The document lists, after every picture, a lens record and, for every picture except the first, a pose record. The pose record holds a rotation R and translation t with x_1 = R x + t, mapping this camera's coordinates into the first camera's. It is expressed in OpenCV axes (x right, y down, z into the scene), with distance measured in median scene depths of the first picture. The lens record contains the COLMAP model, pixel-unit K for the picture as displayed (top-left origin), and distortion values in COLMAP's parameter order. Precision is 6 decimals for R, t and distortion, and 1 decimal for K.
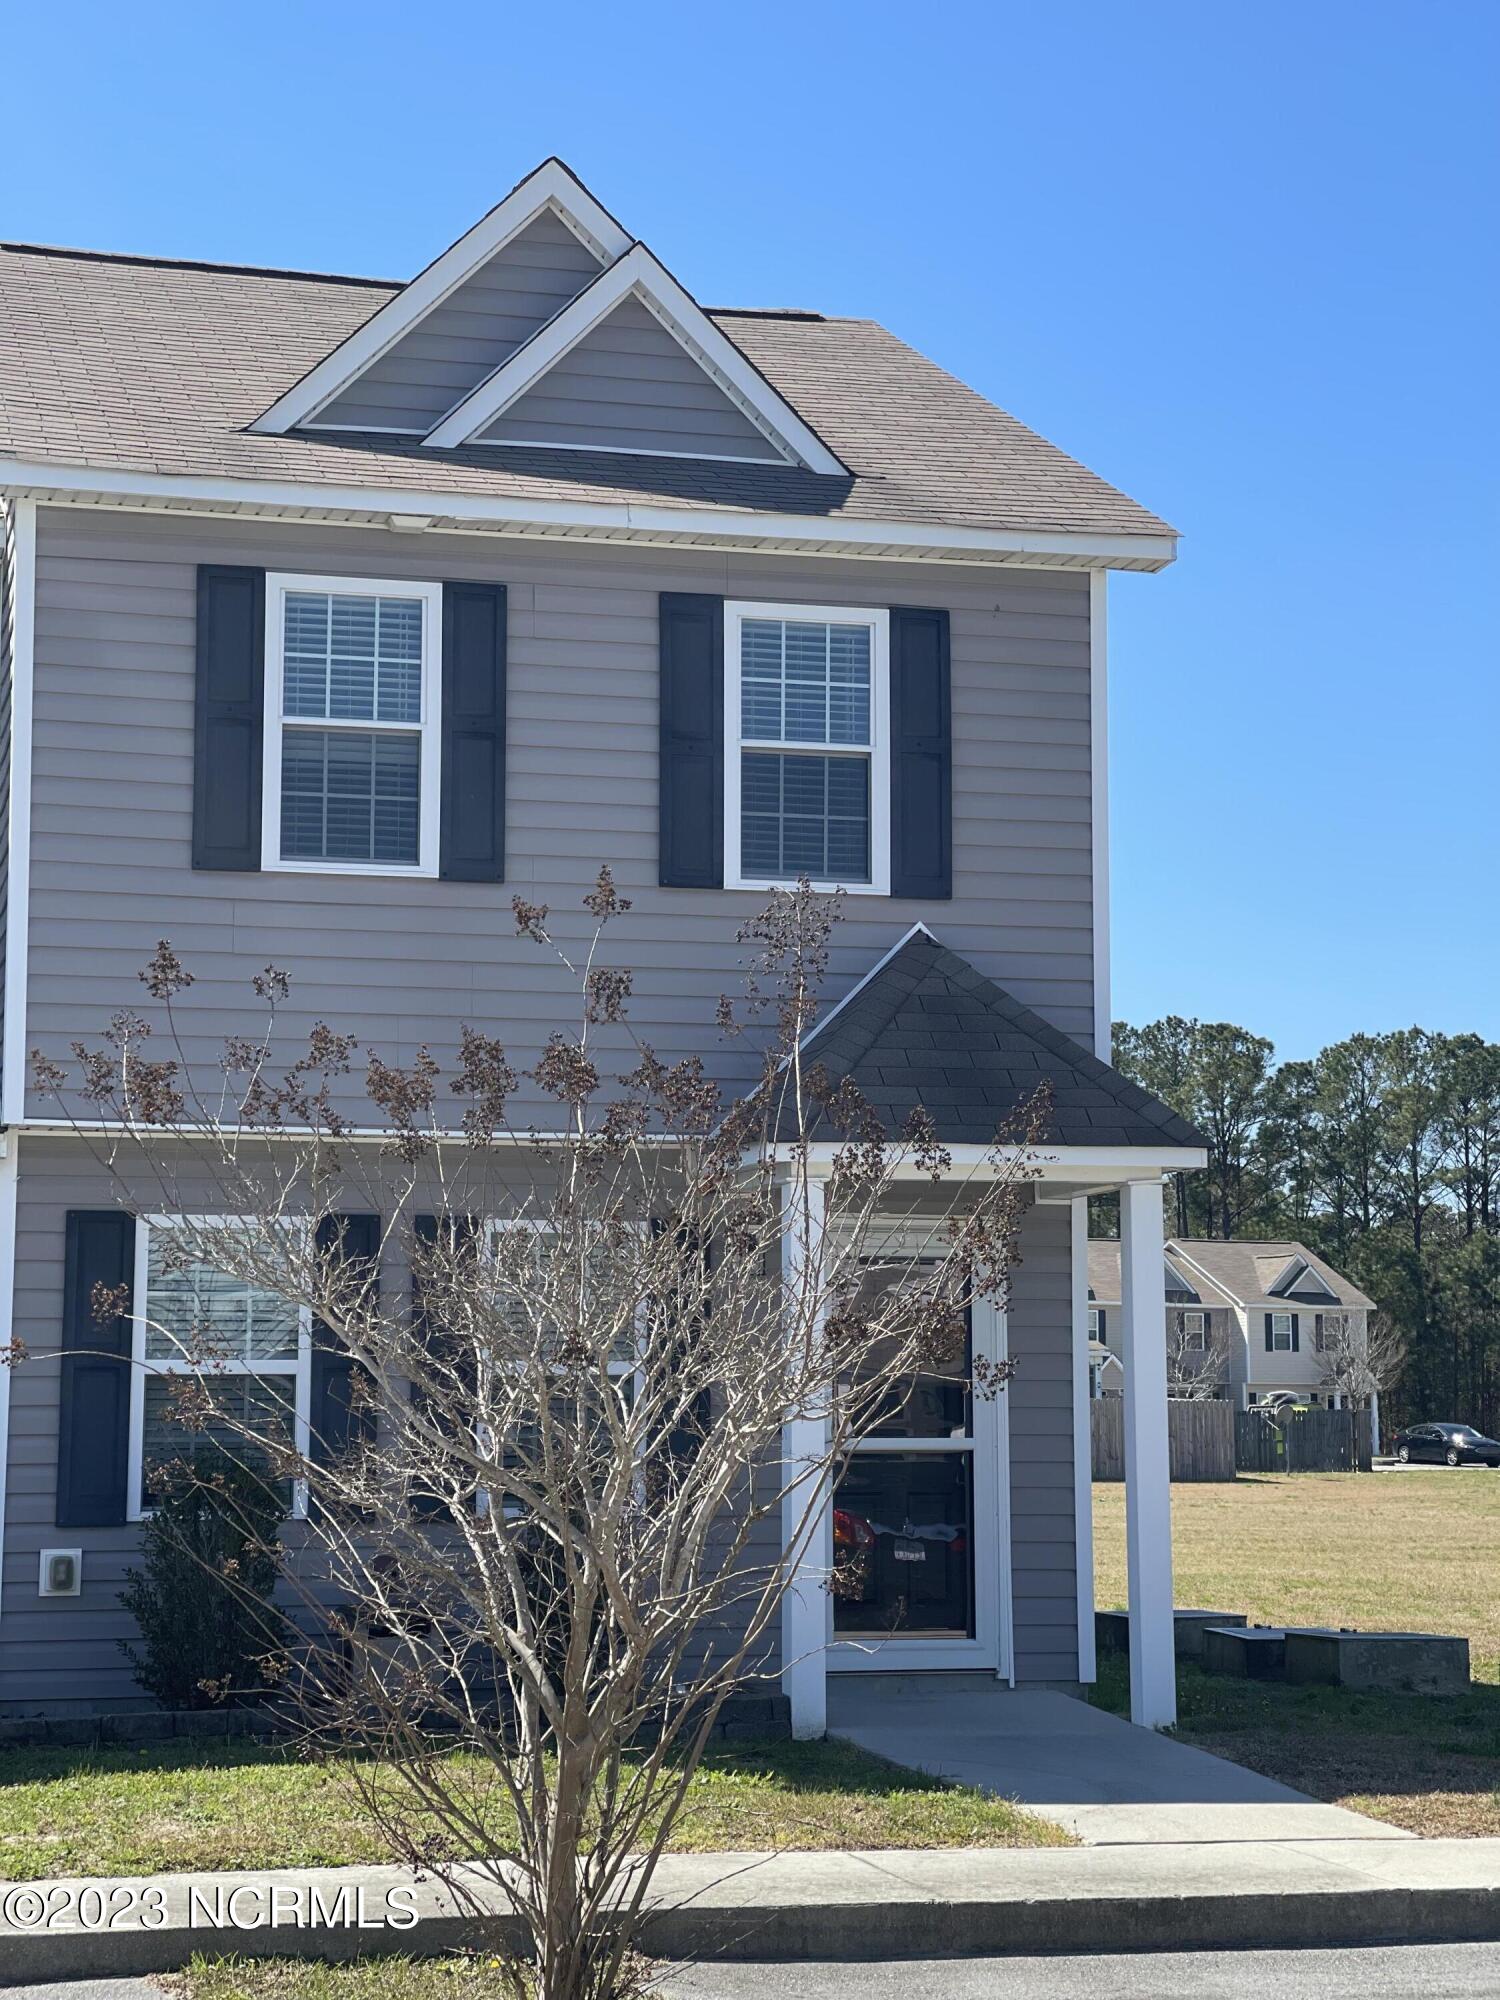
lens RADIAL K [[3721.2, 0, 750.0], [0, 3721.2, 985.6], [0, 0, 1]] dist [0.173708, 0.000000]
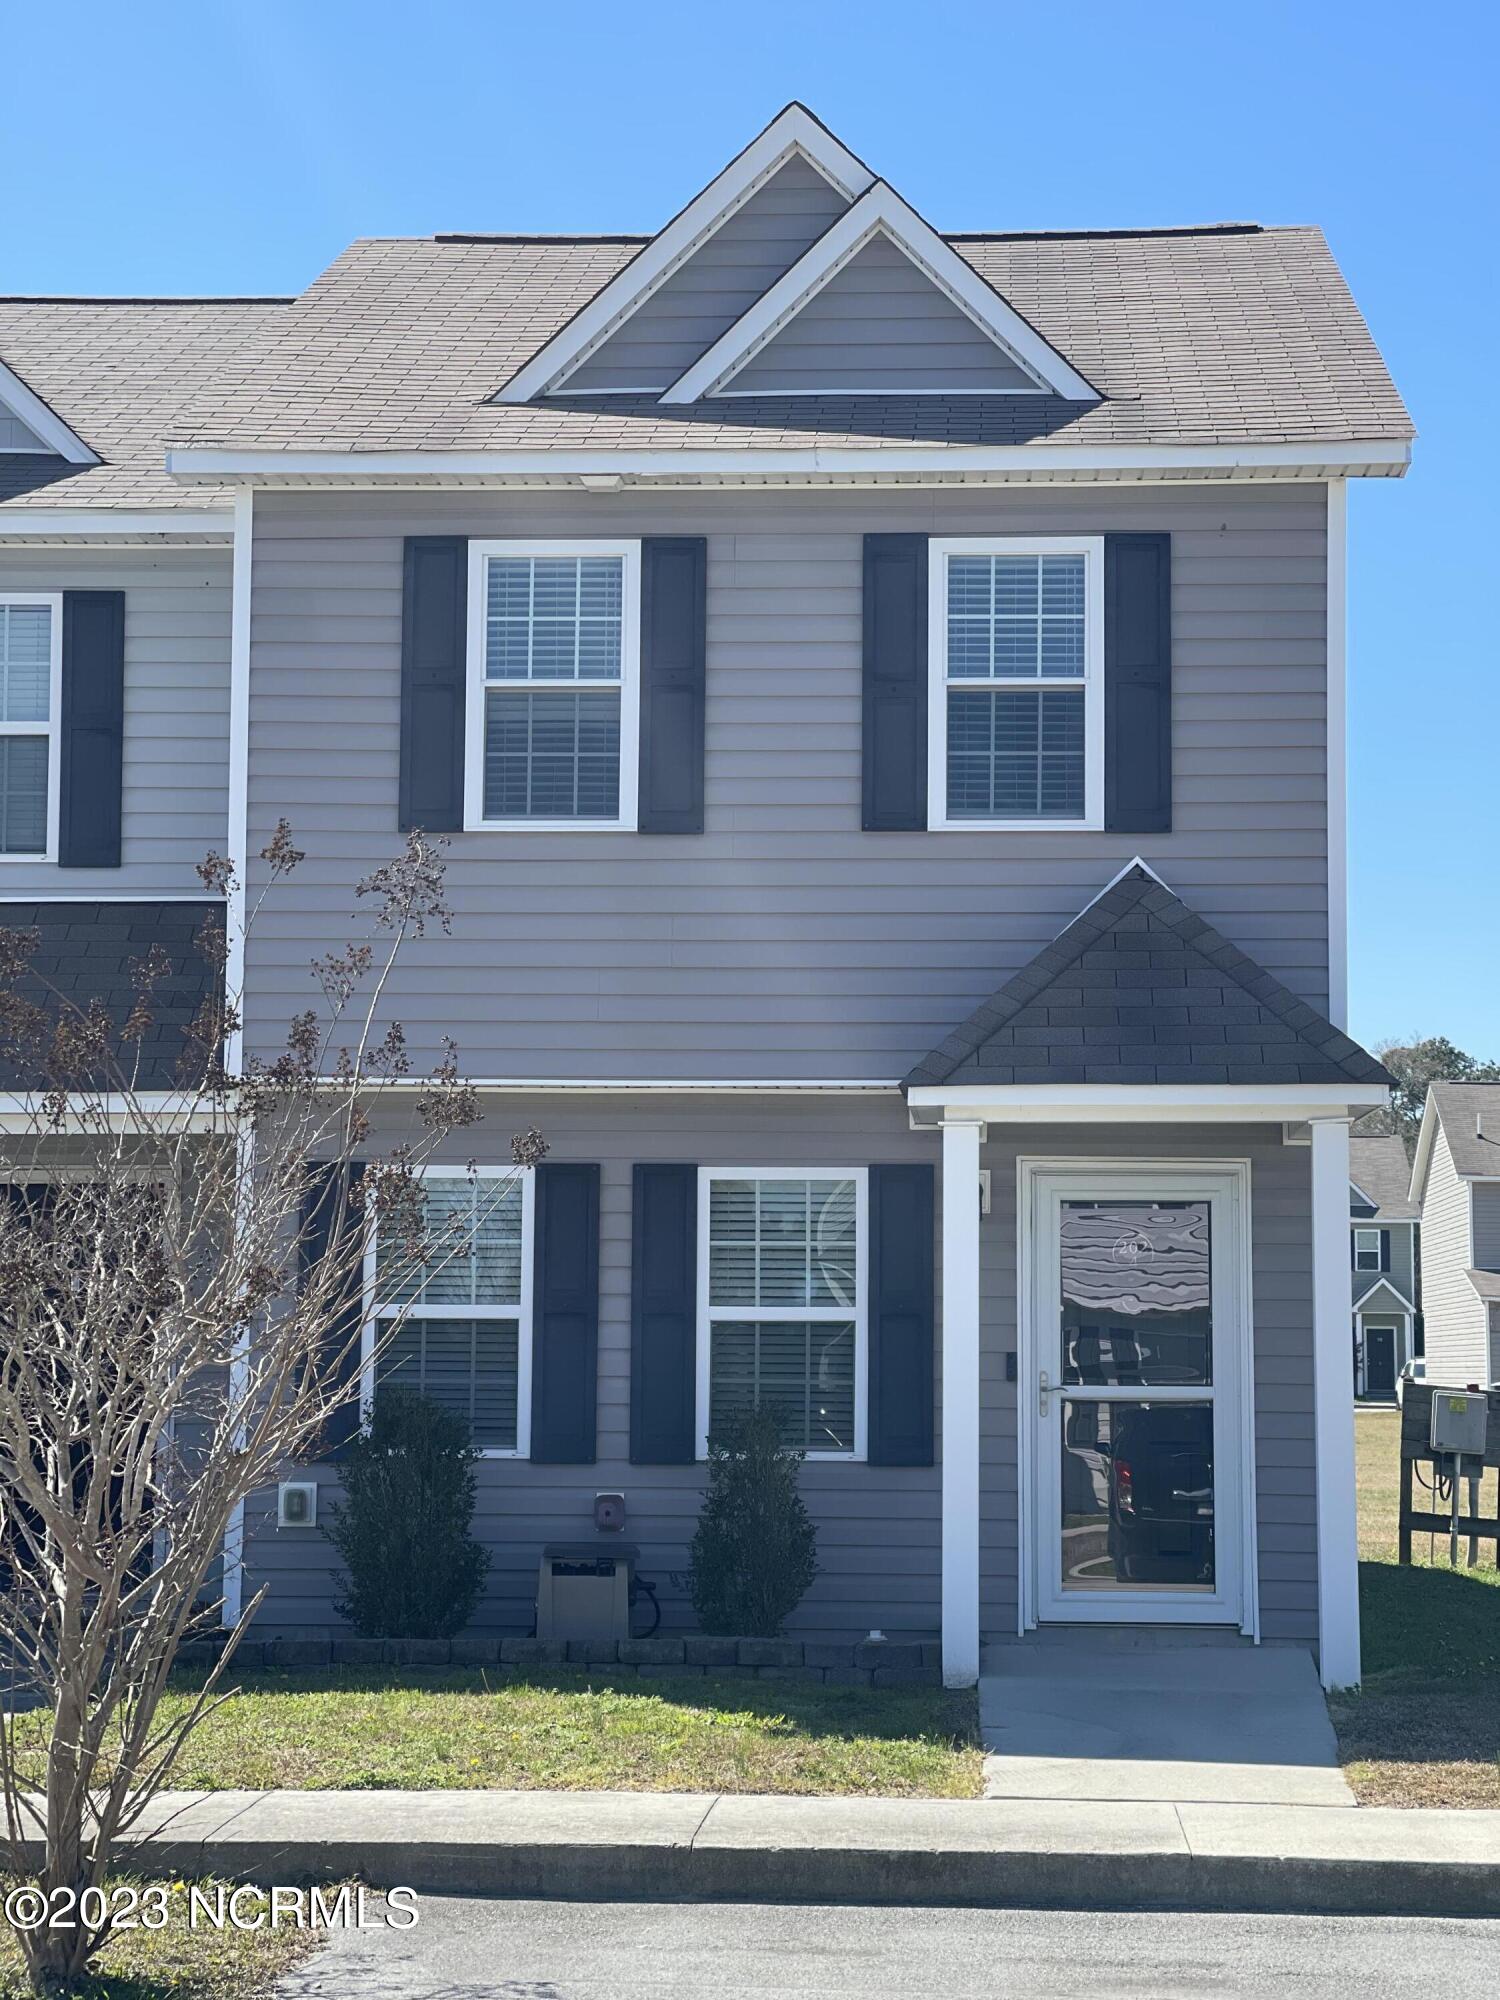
lens RADIAL K [[3721.2, 0, 754.8], [0, 3721.2, 1015.6], [0, 0, 1]] dist [0.173708, 0.000000]
pose [[0.951051, -0.023100, -0.308170, 0.253373], [0.029827, 0.999408, 0.017134, 0.004765], [0.307592, -0.025487, 0.951177, 0.043583]]
